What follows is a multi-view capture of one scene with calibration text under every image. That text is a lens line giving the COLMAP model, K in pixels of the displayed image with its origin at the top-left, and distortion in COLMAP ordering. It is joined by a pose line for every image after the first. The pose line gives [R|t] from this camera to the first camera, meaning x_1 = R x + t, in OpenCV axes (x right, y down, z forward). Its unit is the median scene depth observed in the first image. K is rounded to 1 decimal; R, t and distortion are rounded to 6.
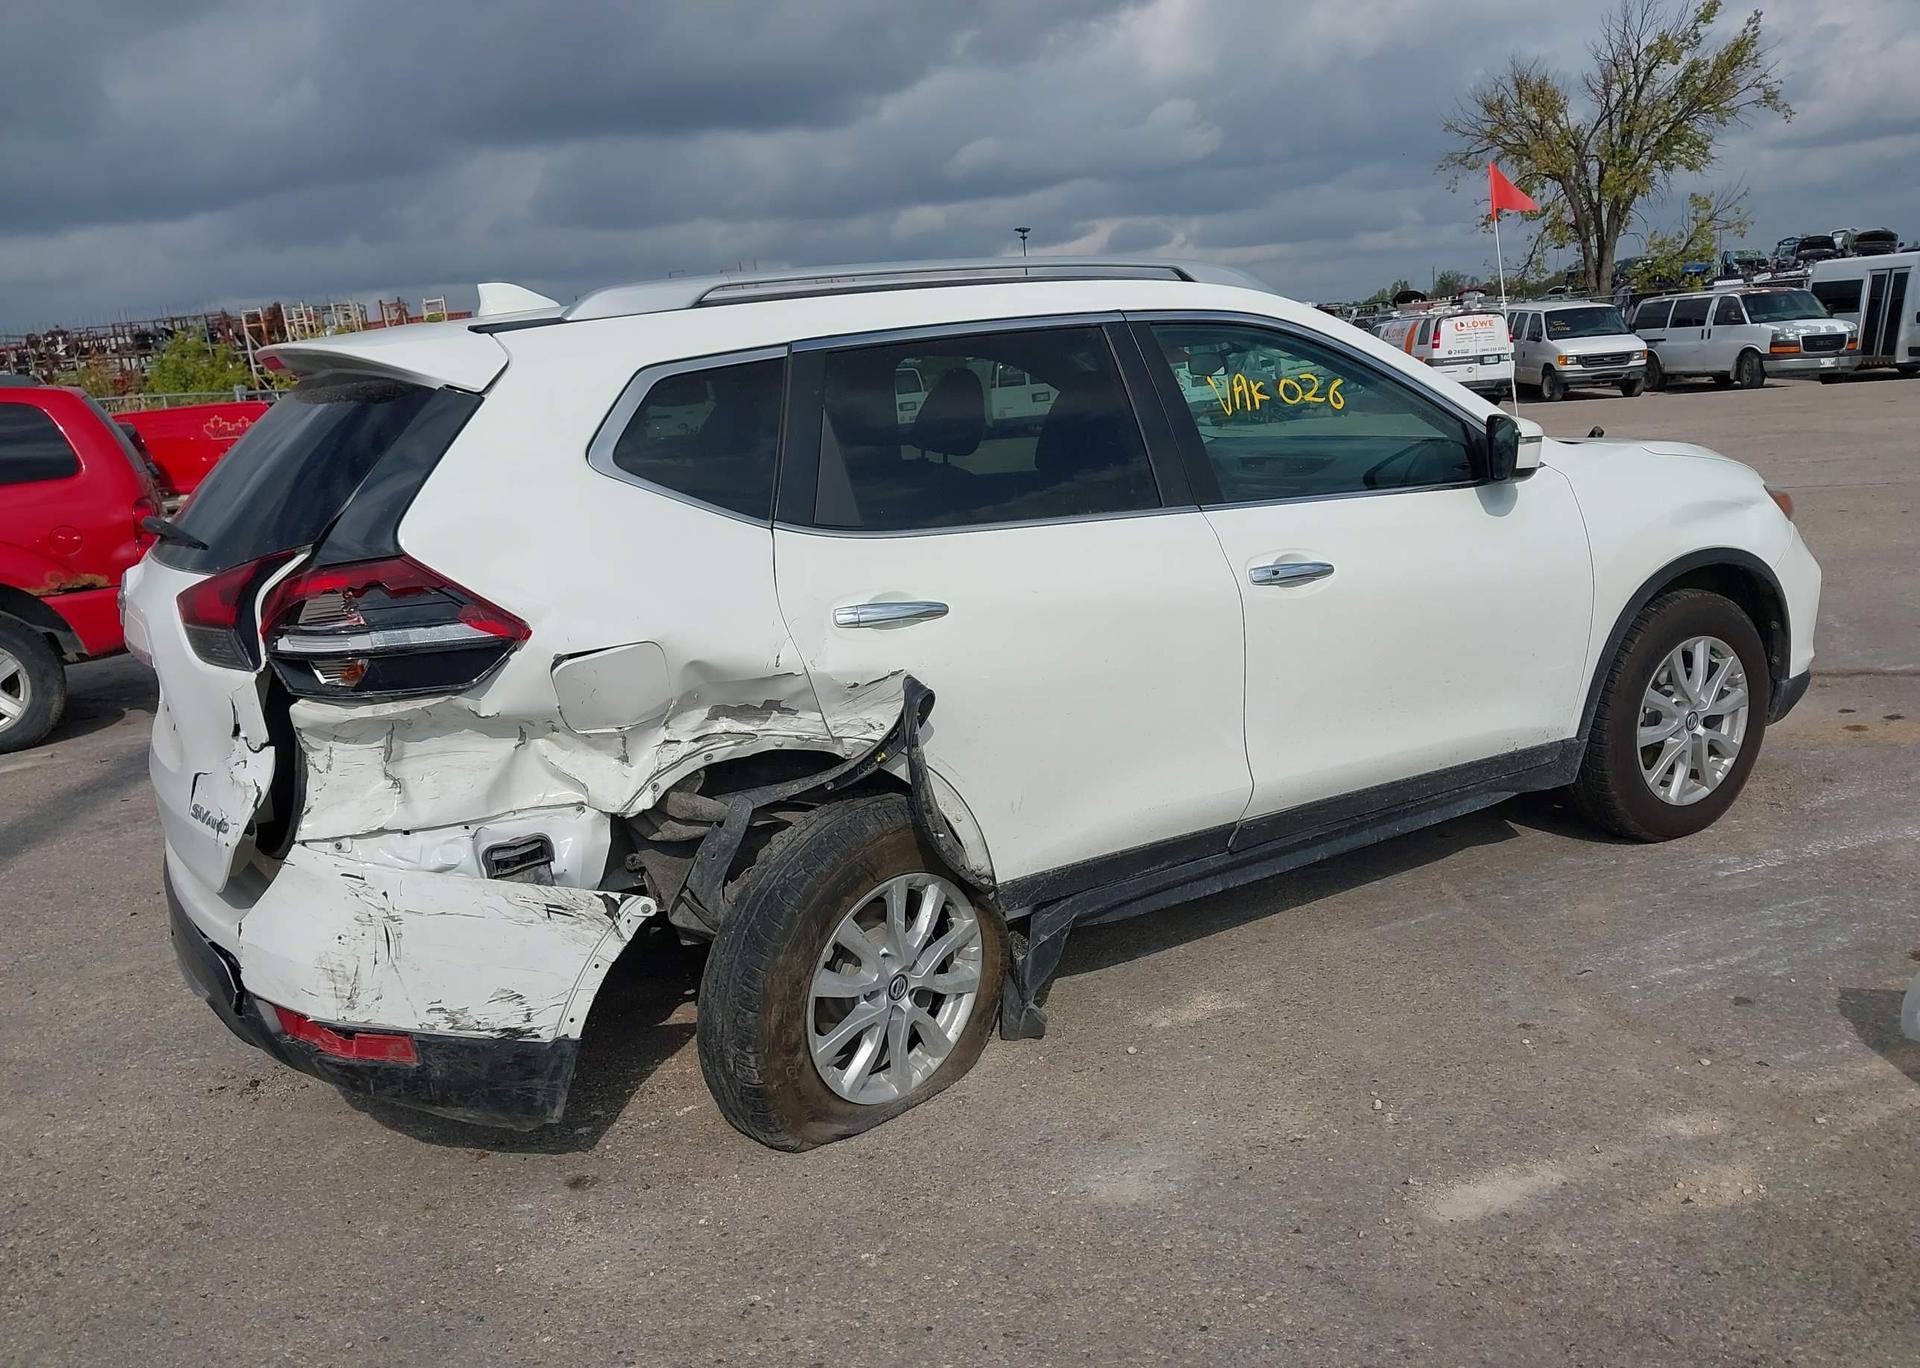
lens RADIAL K [[1530.5, 0, 960.0], [0, 1530.5, 684.0], [0, 0, 1]] dist [0.024275, -0.015419]
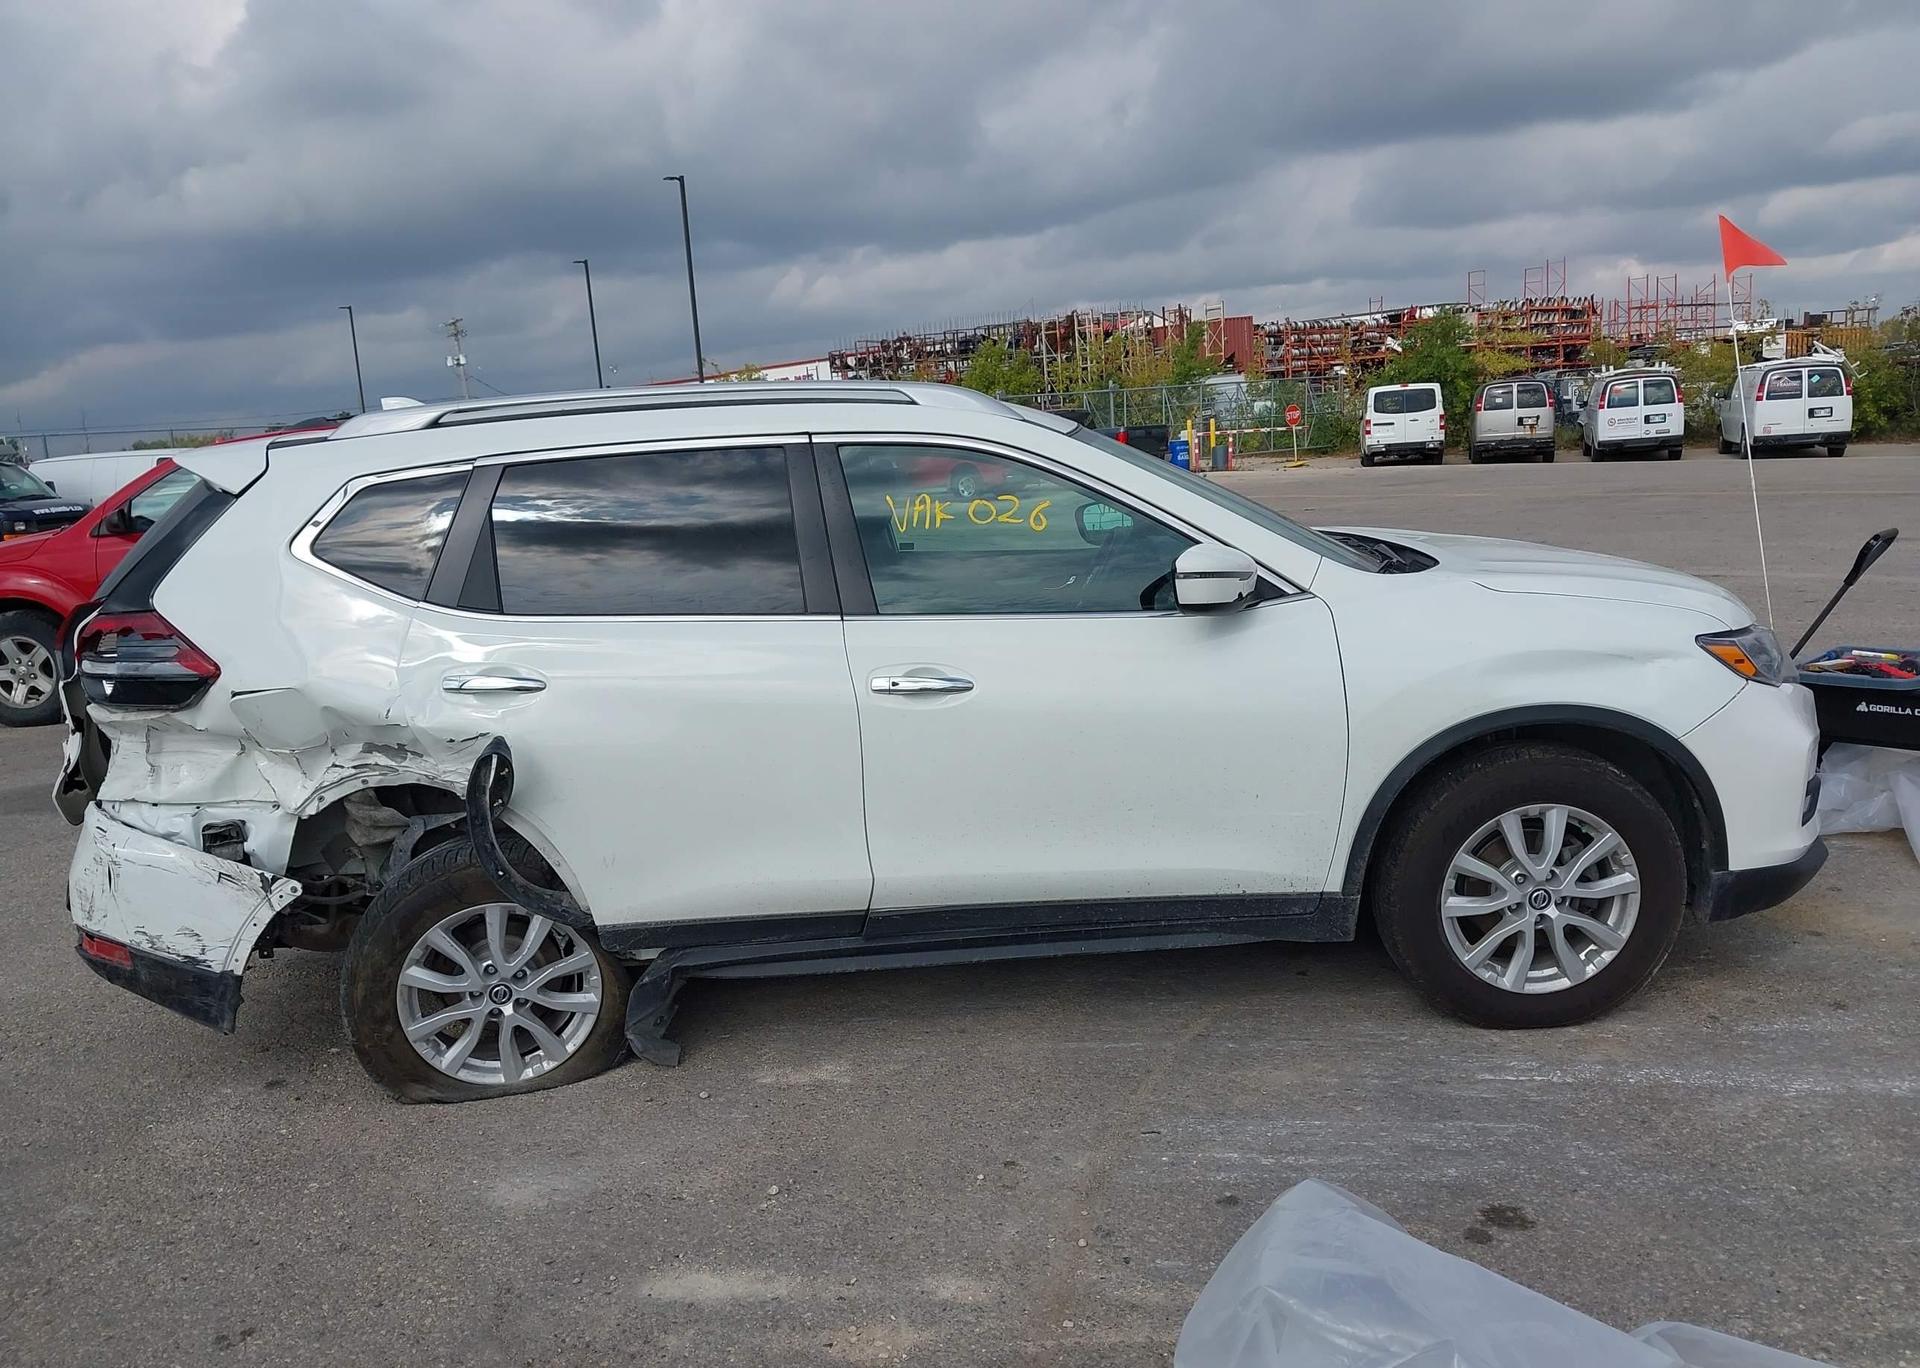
lens RADIAL K [[1530.5, 0, 960.0], [0, 1530.5, 684.0], [0, 0, 1]] dist [0.024275, -0.015419]
pose [[0.863987, 0.111359, -0.491045, 0.878068], [-0.109855, 0.993432, 0.032001, -0.127941], [0.491384, 0.026296, 0.870546, 0.119772]]
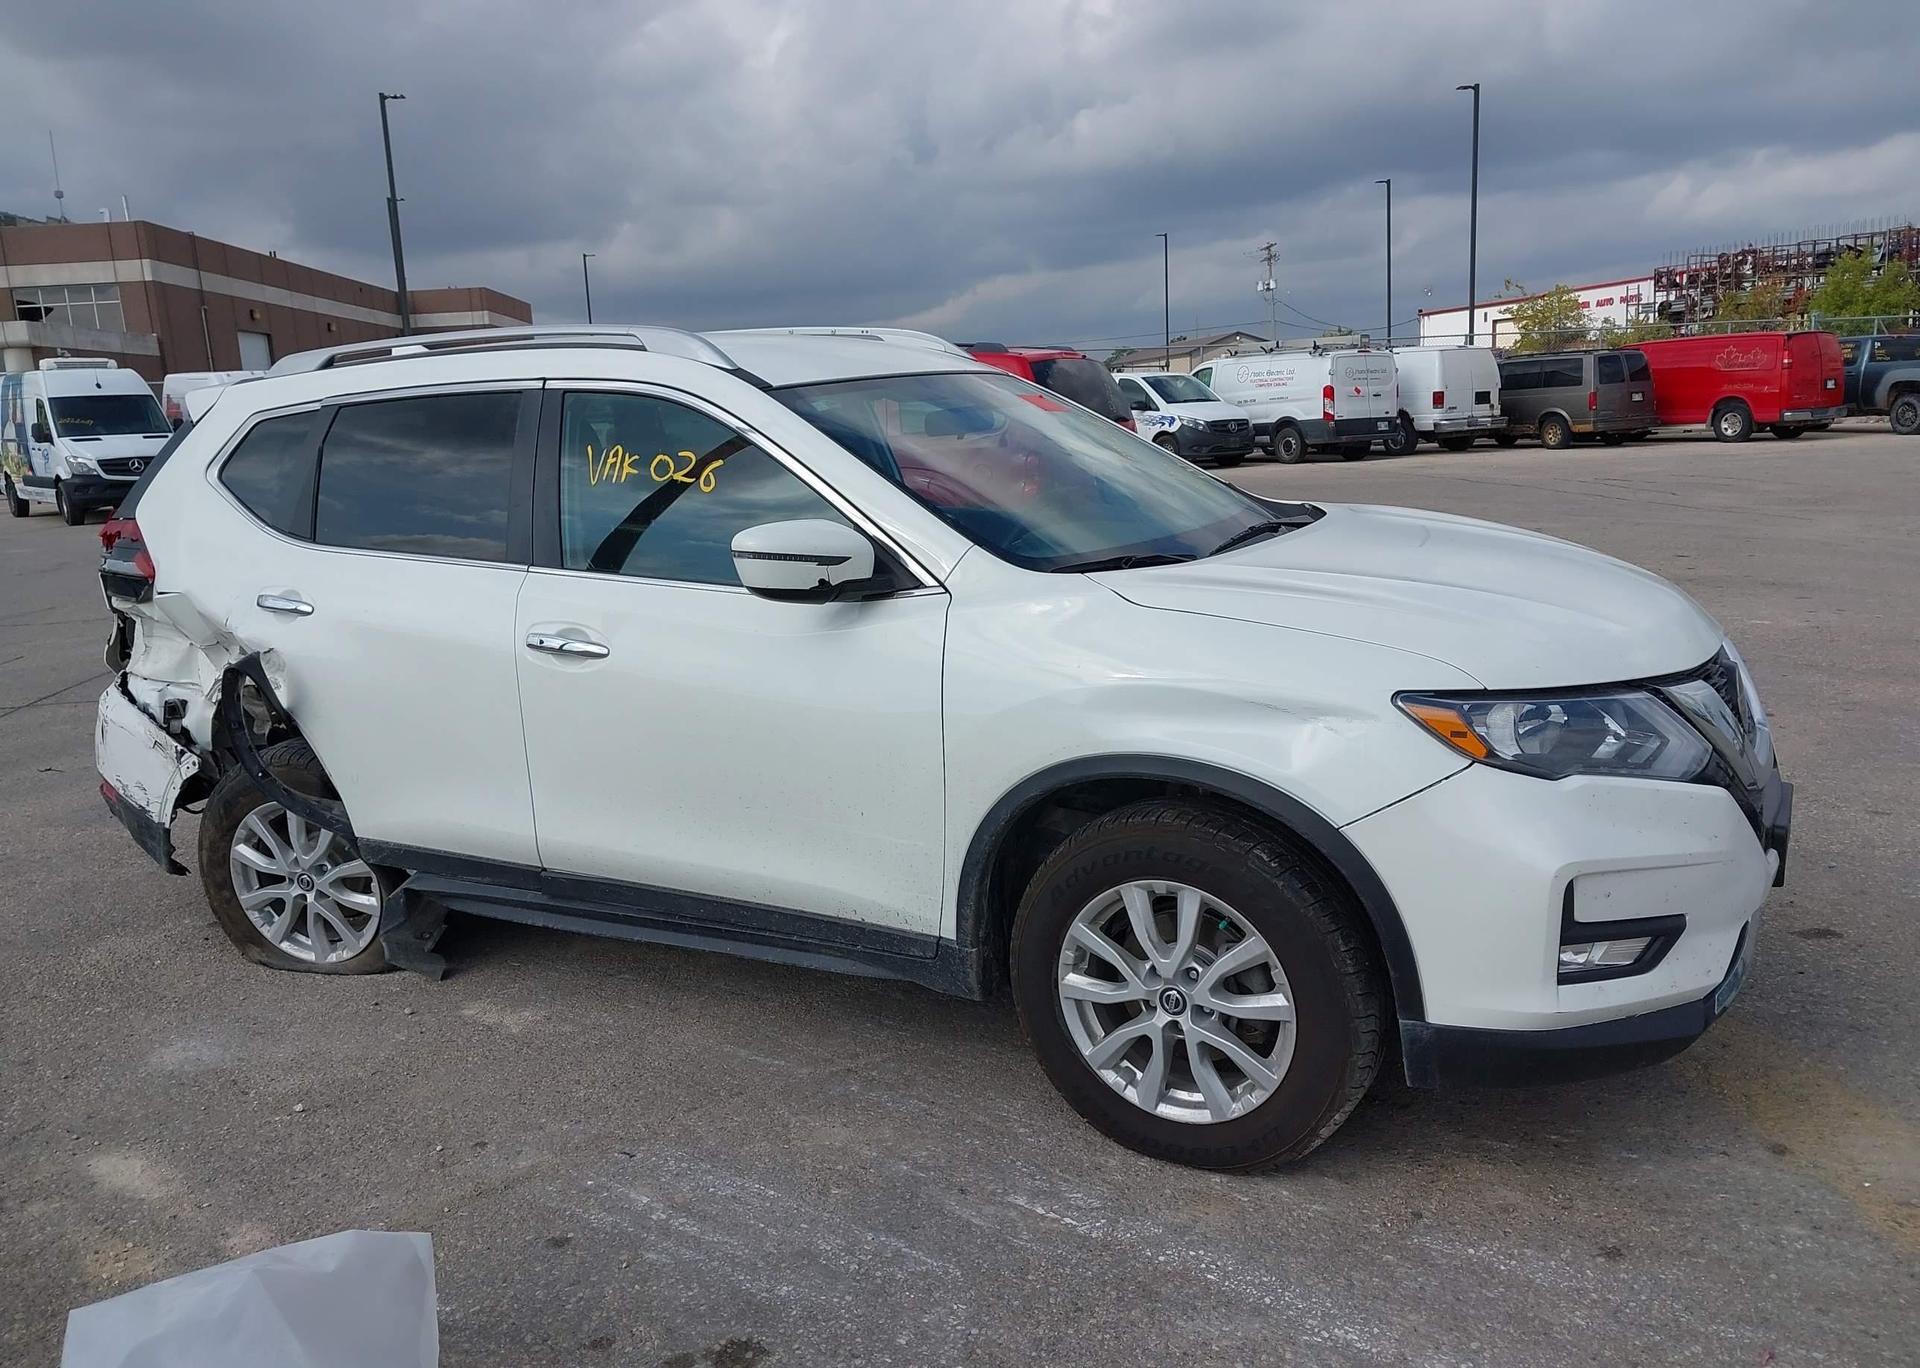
lens RADIAL K [[1525.6, 0, 952.9], [0, 1525.6, 697.7], [0, 0, 1]] dist [0.021996, -0.034760]
pose [[0.489765, 0.226359, -0.841957, 1.393280], [-0.169791, 0.971982, 0.162548, -0.286232], [0.855161, 0.063347, 0.514477, 0.817231]]
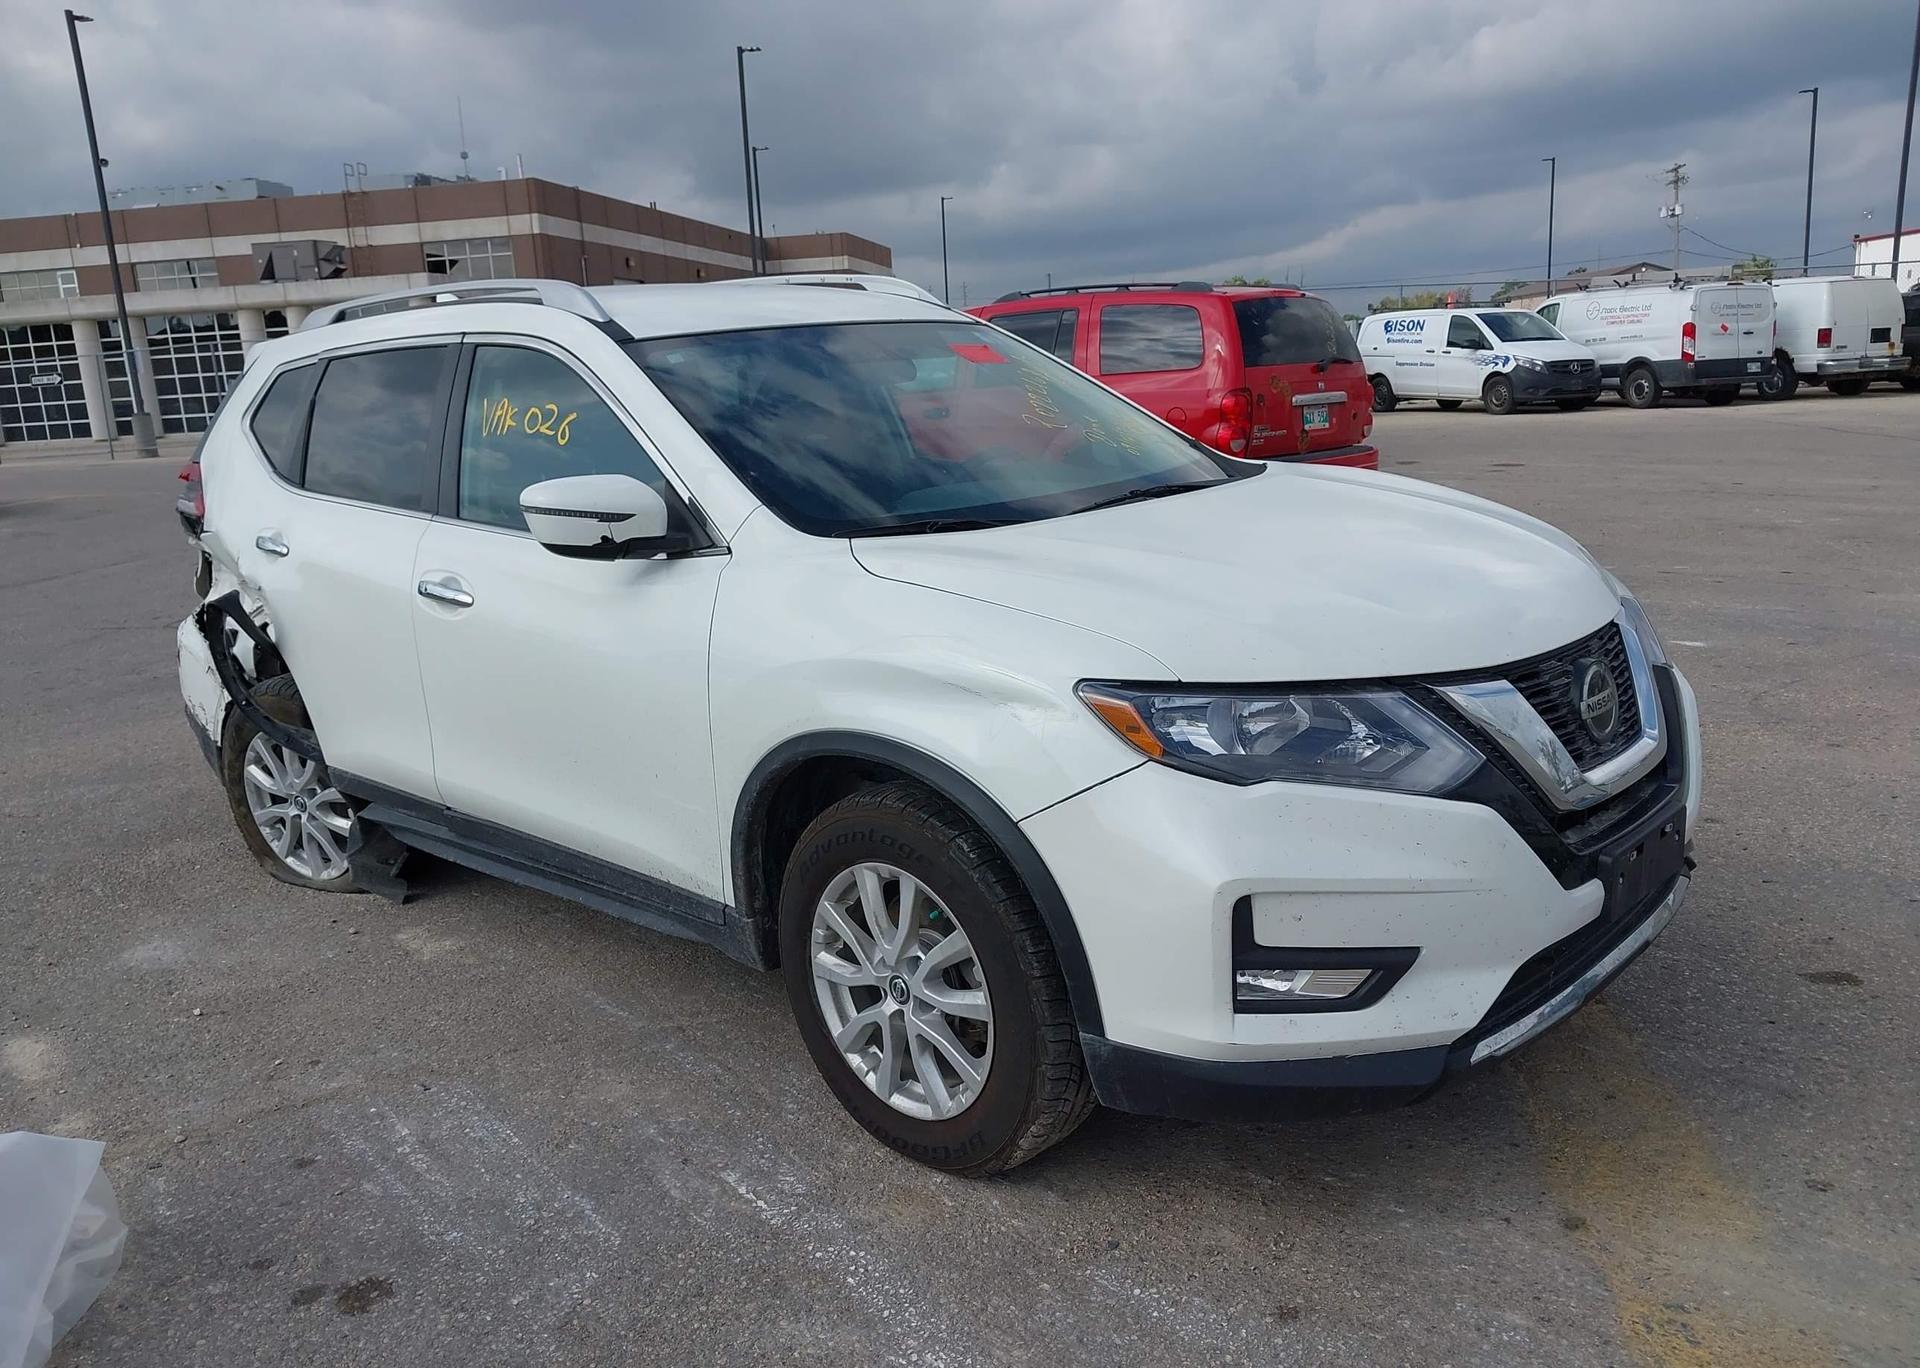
lens RADIAL K [[1525.6, 0, 952.9], [0, 1525.6, 697.7], [0, 0, 1]] dist [0.021996, -0.034760]
pose [[0.271976, 0.276367, -0.921765, 1.504019], [-0.166105, 0.956978, 0.237914, -0.361682], [0.947860, 0.088403, 0.306181, 1.182247]]
